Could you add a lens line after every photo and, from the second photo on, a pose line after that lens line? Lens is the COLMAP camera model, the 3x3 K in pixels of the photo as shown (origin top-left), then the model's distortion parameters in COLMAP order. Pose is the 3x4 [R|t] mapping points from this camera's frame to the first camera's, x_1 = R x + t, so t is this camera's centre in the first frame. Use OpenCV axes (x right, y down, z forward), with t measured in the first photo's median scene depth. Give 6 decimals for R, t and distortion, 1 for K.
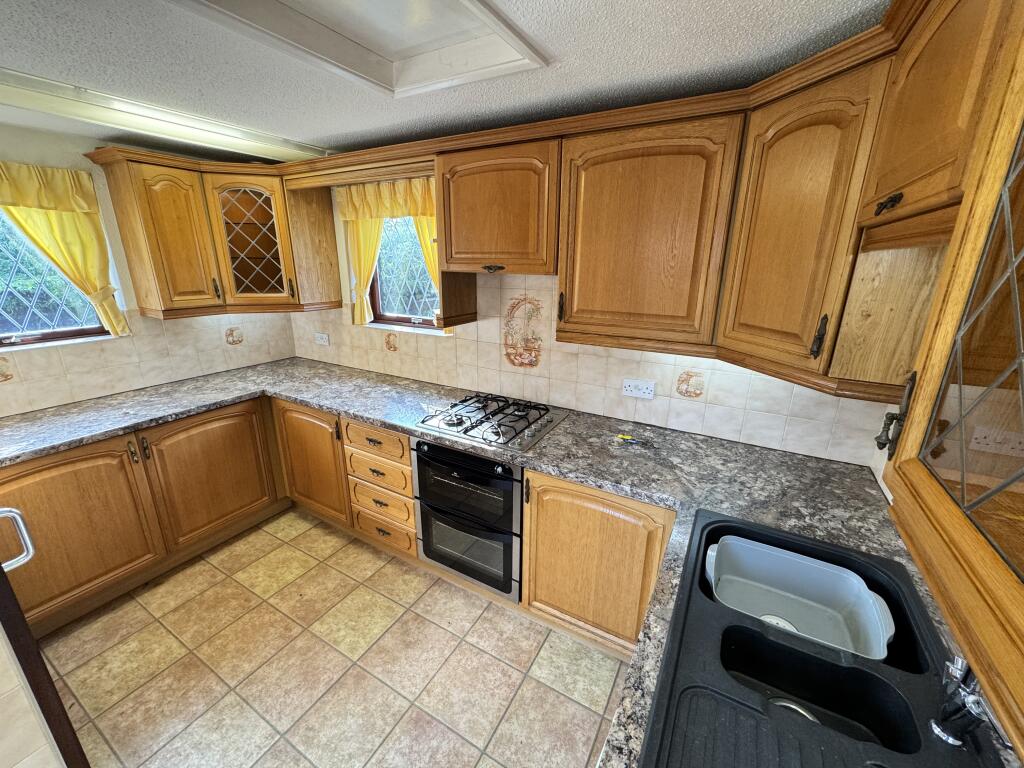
lens RADIAL K [[408.8, 0, 514.6], [0, 408.8, 382.7], [0, 0, 1]] dist [0.000744, -0.000271]
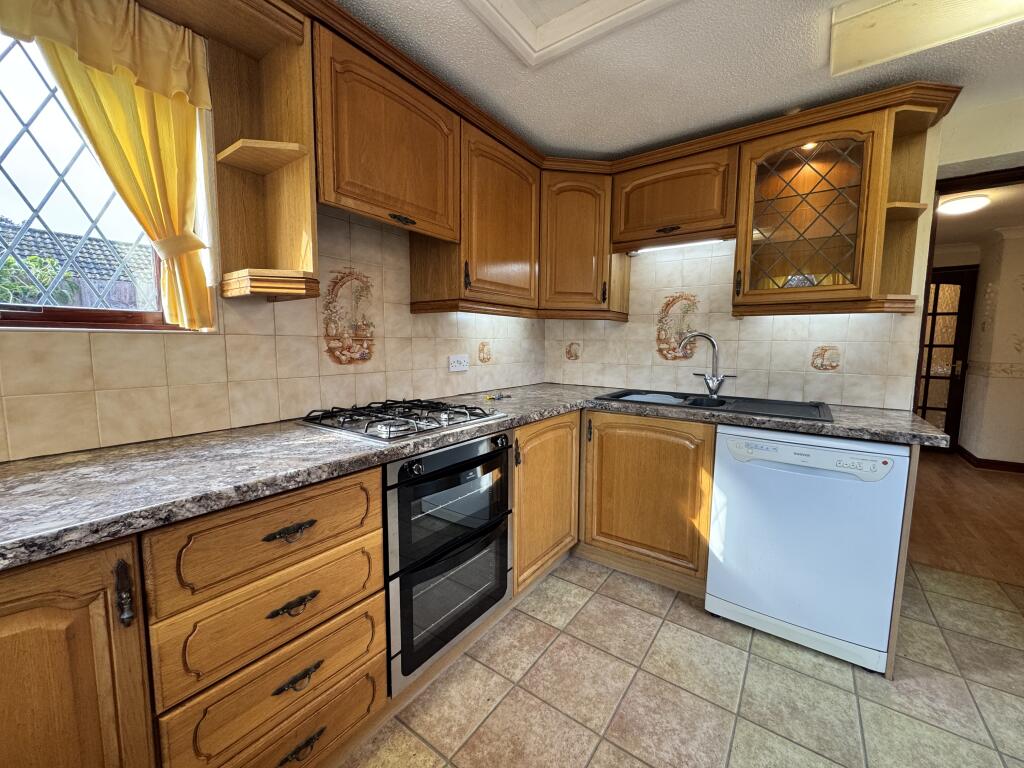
lens RADIAL K [[408.8, 0, 513.9], [0, 408.8, 382.0], [0, 0, 1]] dist [0.000744, -0.000271]
pose [[0.108153, -0.104927, 0.988581, -0.763564], [0.283556, 0.956362, 0.070486, 0.026328], [-0.952837, 0.272695, 0.133186, 0.688701]]
